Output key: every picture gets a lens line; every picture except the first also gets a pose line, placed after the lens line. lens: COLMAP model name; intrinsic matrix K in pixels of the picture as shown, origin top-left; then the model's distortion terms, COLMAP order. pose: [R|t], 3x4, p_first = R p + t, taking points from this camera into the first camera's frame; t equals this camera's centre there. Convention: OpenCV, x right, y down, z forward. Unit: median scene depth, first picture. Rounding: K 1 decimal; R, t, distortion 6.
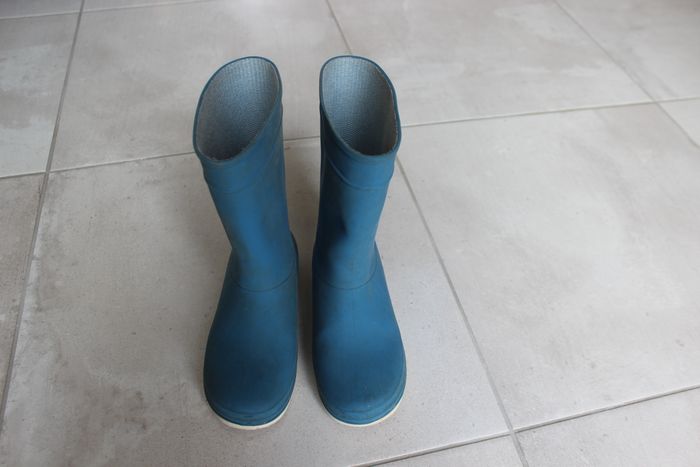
lens RADIAL K [[577.2, 0, 362.6], [0, 577.2, 248.9], [0, 0, 1]] dist [-0.147225, 0.124186]
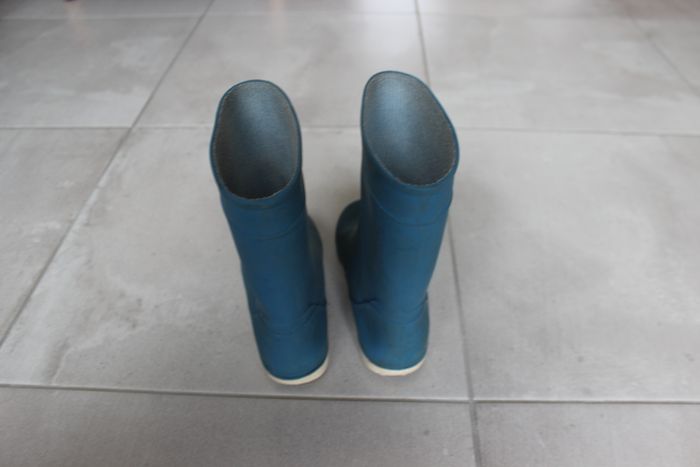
lens RADIAL K [[577.2, 0, 362.6], [0, 577.2, 248.9], [0, 0, 1]] dist [-0.147225, 0.124186]
pose [[0.964870, 0.142940, -0.220441, 0.238069], [-0.166009, 0.982022, -0.089852, 0.170337], [0.203635, 0.123291, 0.971253, -0.009236]]
